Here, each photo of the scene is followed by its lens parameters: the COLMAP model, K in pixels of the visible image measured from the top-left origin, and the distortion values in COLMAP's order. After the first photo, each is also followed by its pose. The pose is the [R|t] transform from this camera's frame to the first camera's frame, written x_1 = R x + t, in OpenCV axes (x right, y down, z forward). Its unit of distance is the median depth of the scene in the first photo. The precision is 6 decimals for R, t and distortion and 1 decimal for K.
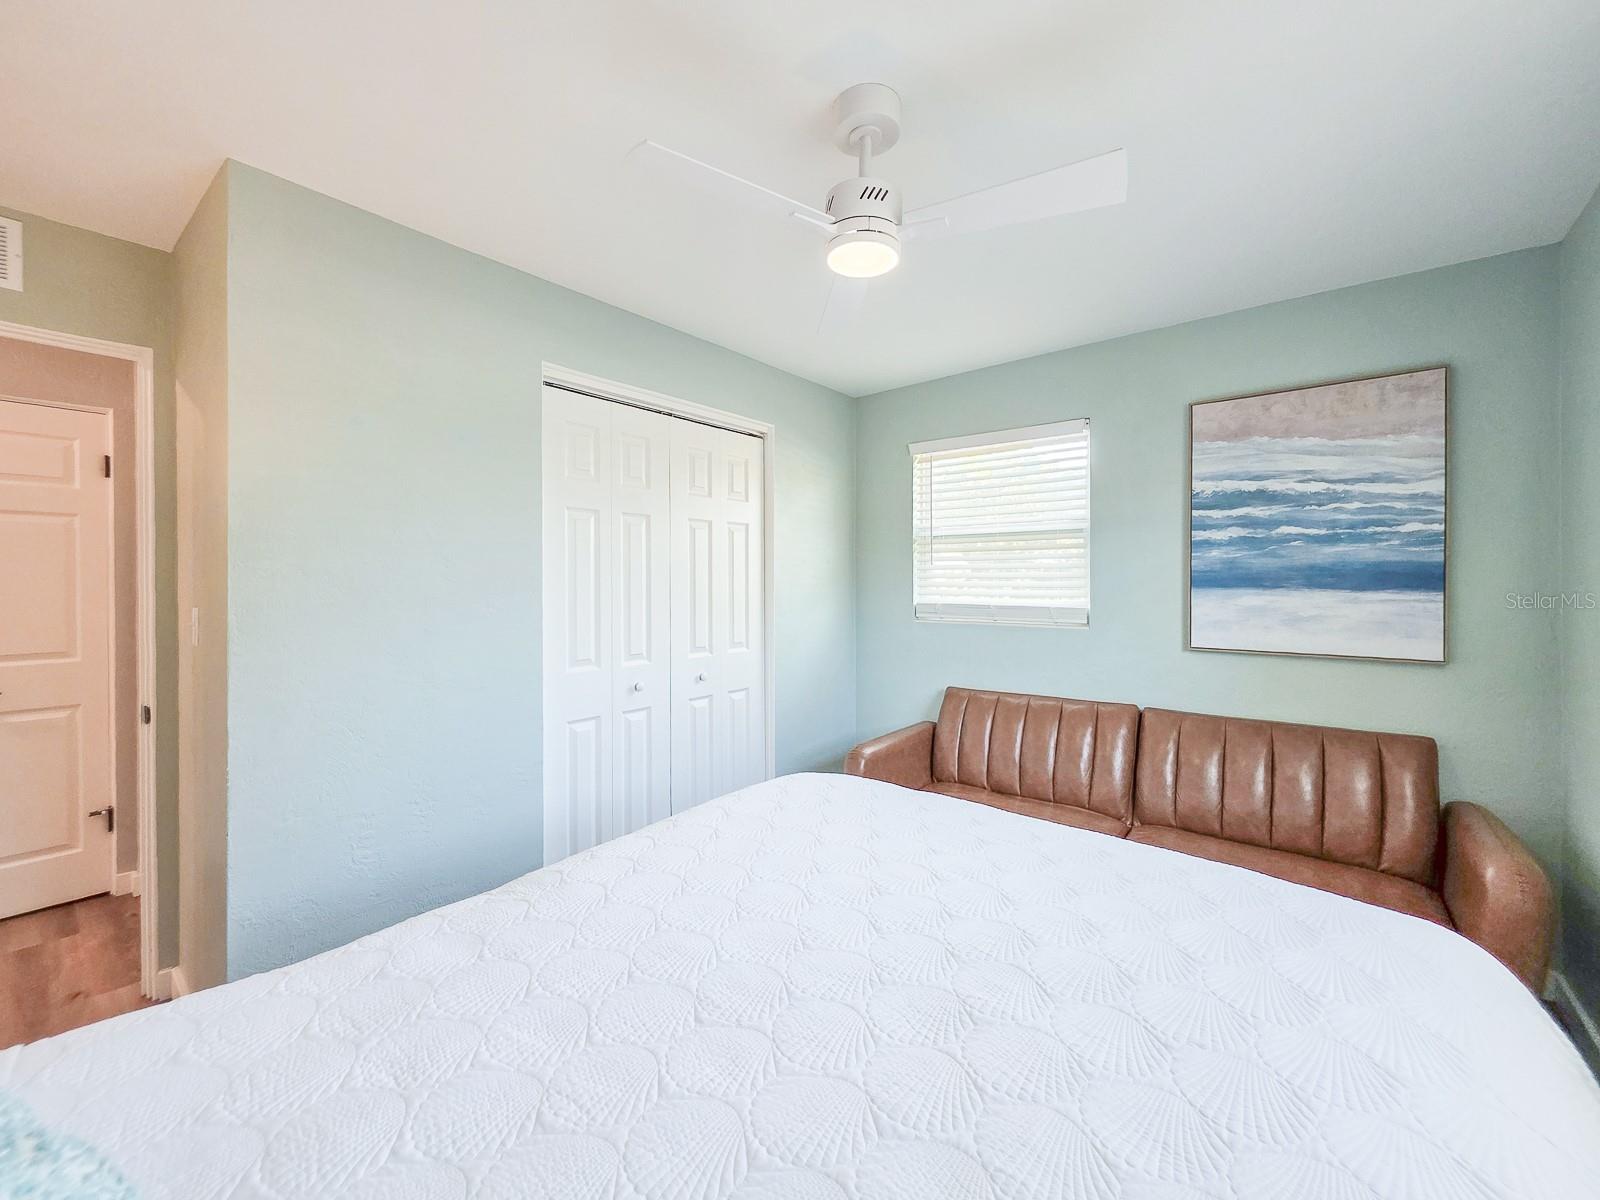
lens RADIAL K [[660.9, 0, 800.0], [0, 660.9, 600.0], [0, 0, 1]] dist [-0.000511, -0.000102]
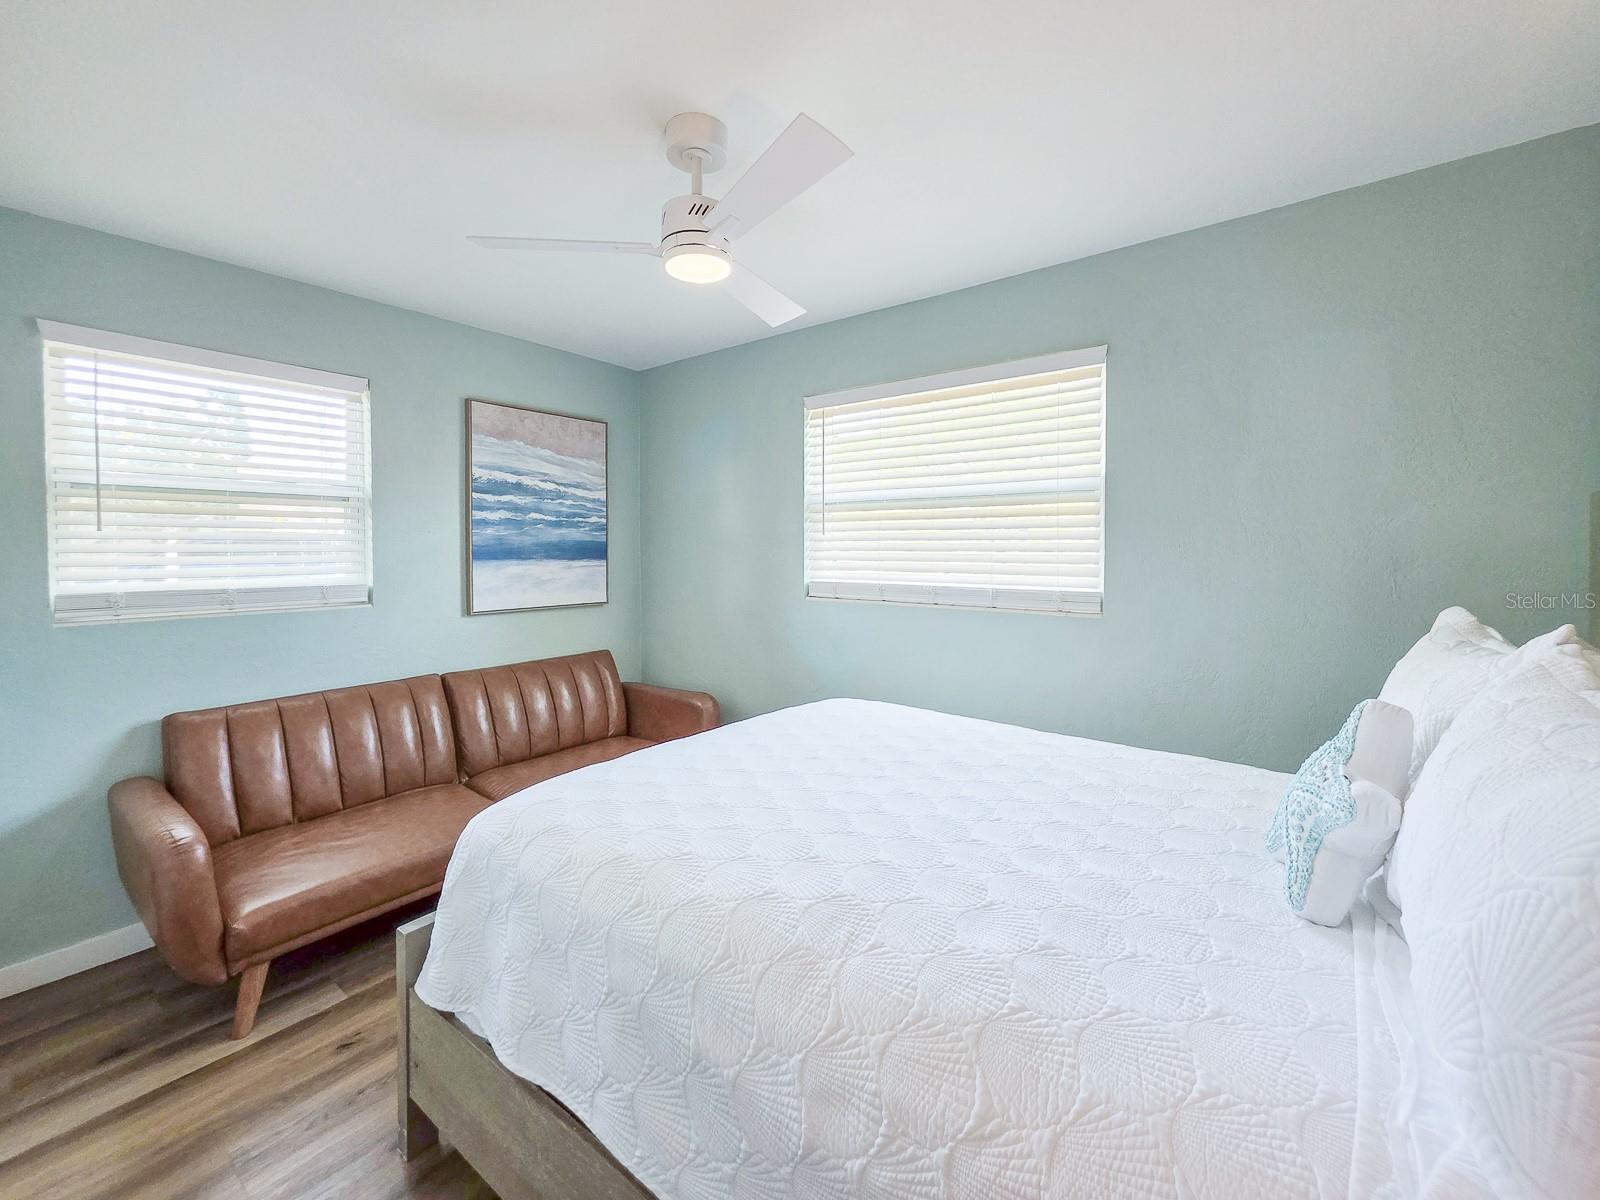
lens RADIAL K [[657.8, 0, 788.0], [0, 657.8, 580.3], [0, 0, 1]] dist [-0.000219, -0.000189]
pose [[-0.016074, -0.043230, 0.998936, -0.594086], [0.035966, 0.998393, 0.043786, -0.015181], [-0.999224, 0.036632, -0.014493, 0.506656]]
